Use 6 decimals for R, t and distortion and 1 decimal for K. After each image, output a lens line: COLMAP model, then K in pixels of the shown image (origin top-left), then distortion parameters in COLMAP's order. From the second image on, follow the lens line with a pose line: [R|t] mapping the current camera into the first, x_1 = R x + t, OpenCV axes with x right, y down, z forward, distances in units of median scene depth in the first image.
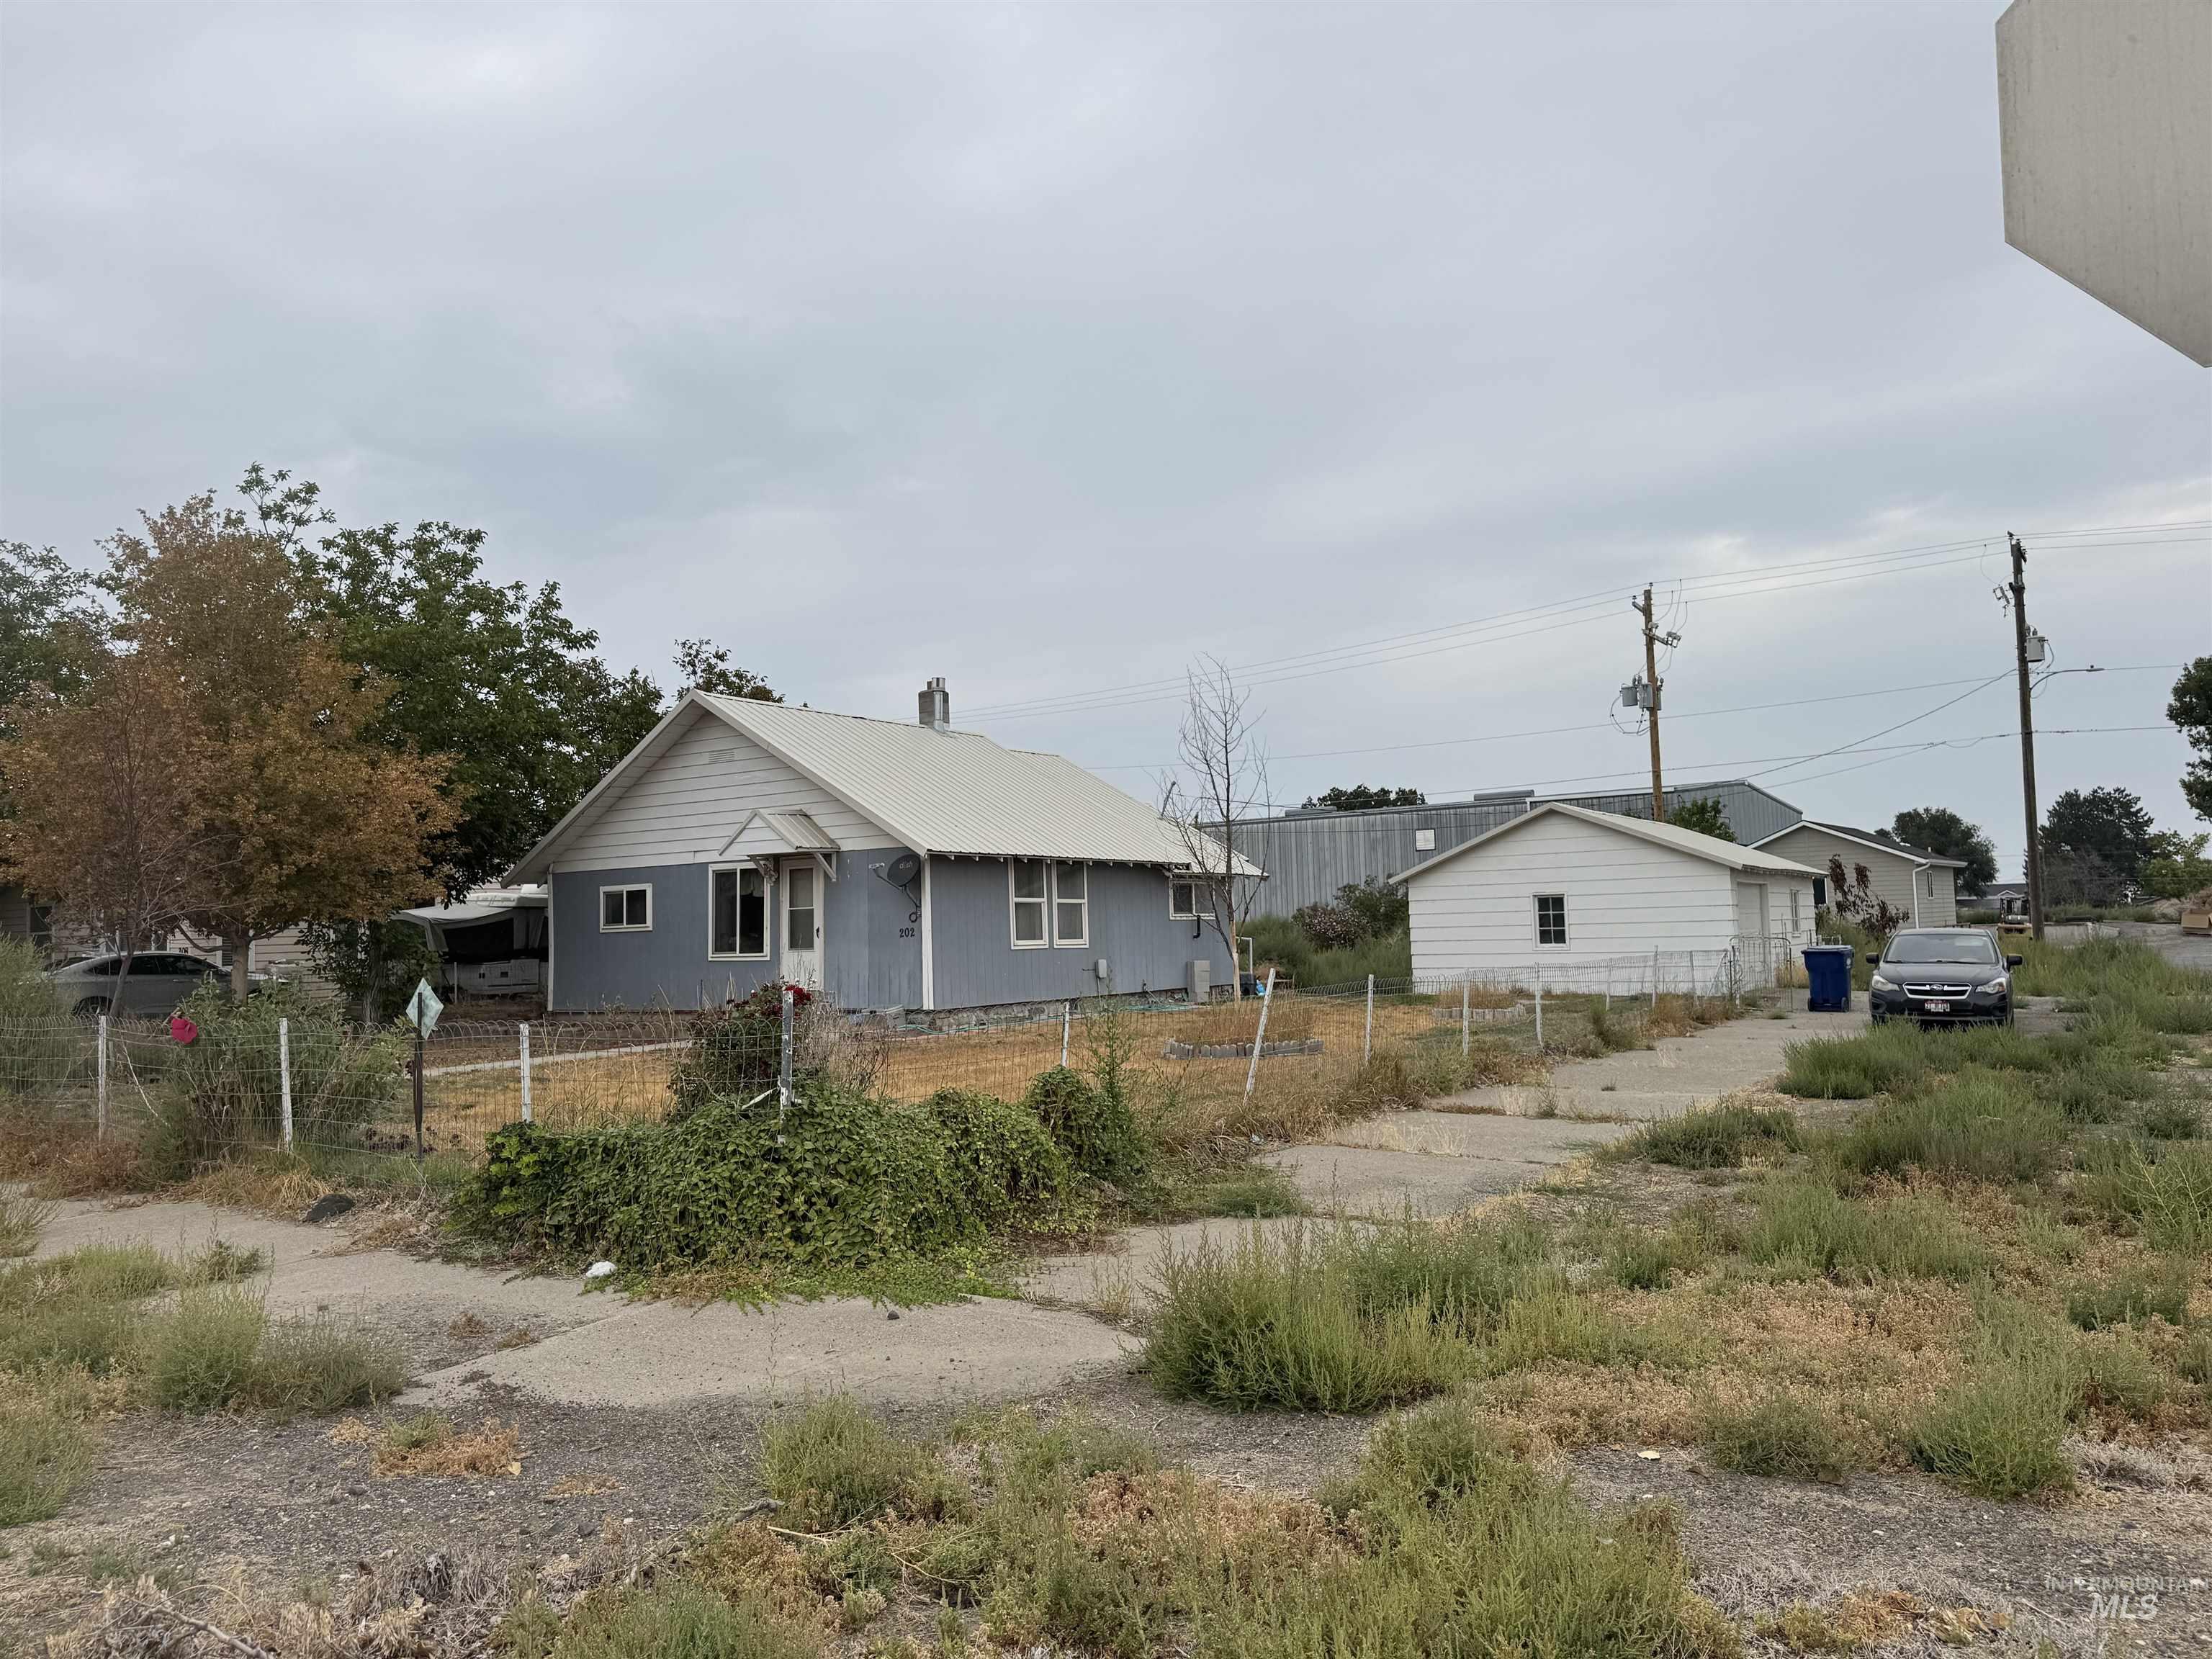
lens RADIAL K [[1560.3, 0, 1106.0], [0, 1560.3, 829.5], [0, 0, 1]] dist [0.140459, -0.206625]
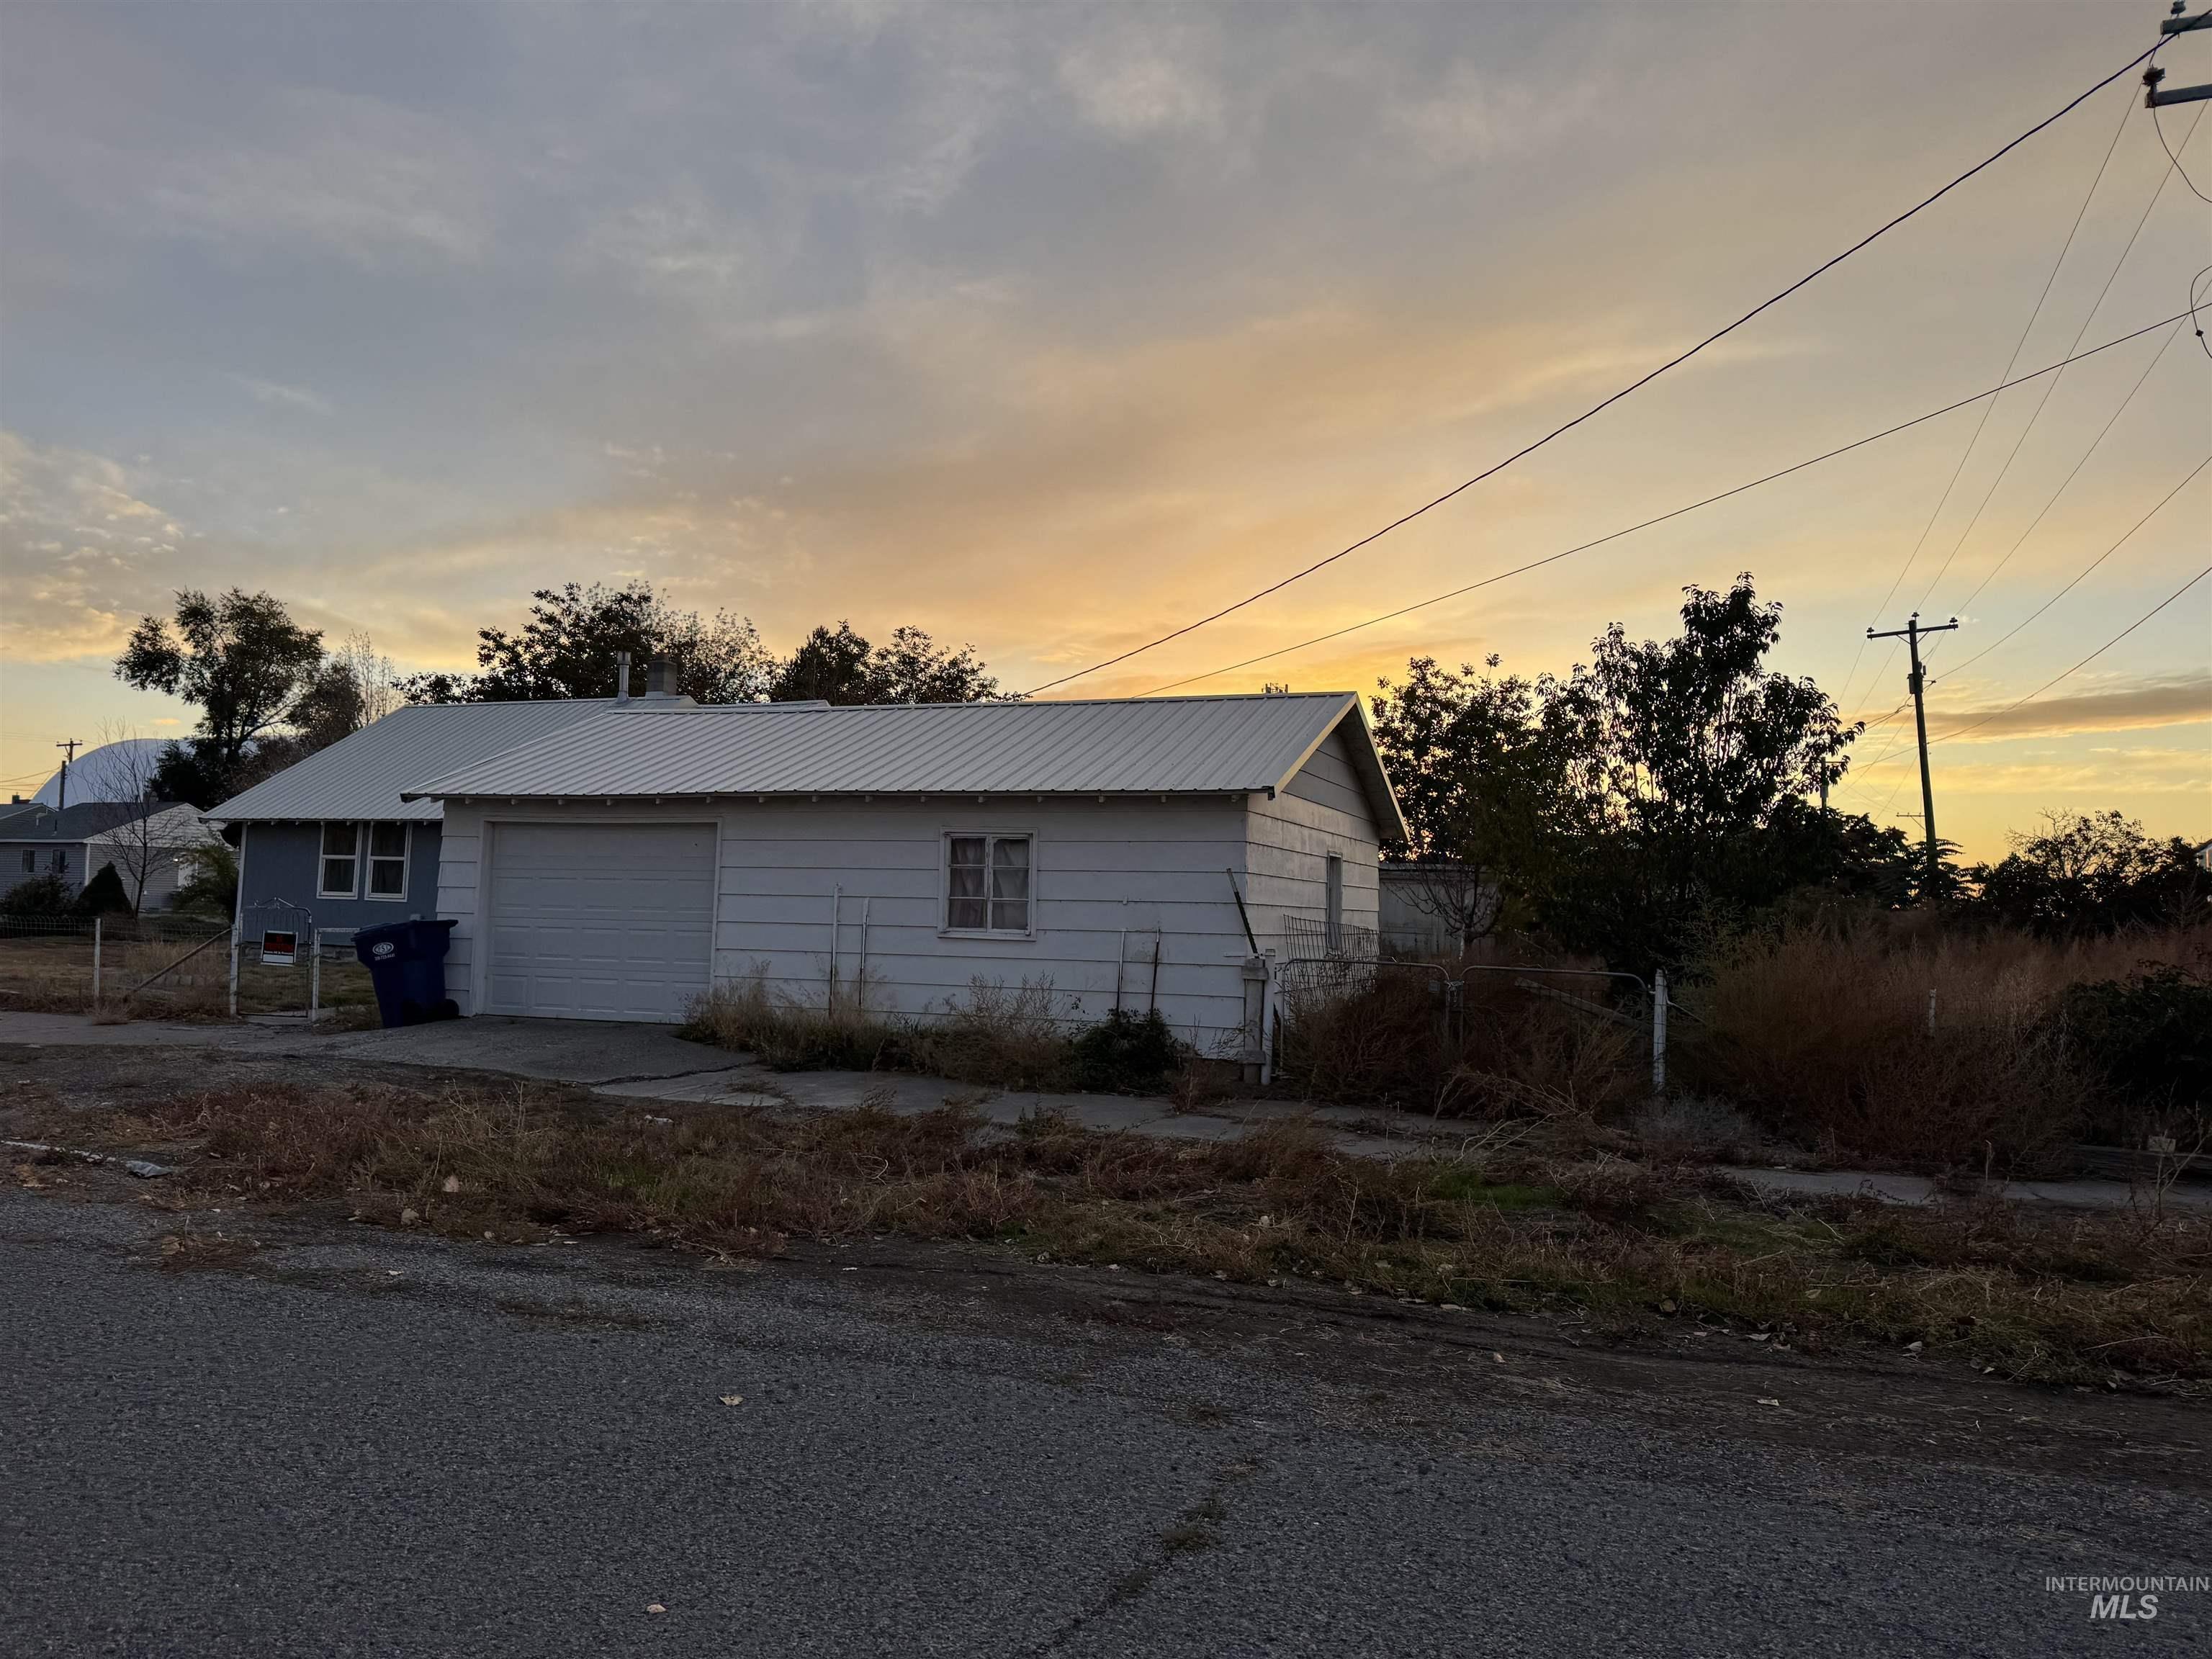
lens RADIAL K [[1544.4, 0, 1102.1], [0, 1544.4, 834.3], [0, 0, 1]] dist [0.126973, -0.210115]
pose [[0.200649, -0.019984, -0.979459, 1.079281], [0.036242, 0.999259, -0.012963, 0.057355], [0.978993, -0.032896, 0.201225, 1.187882]]
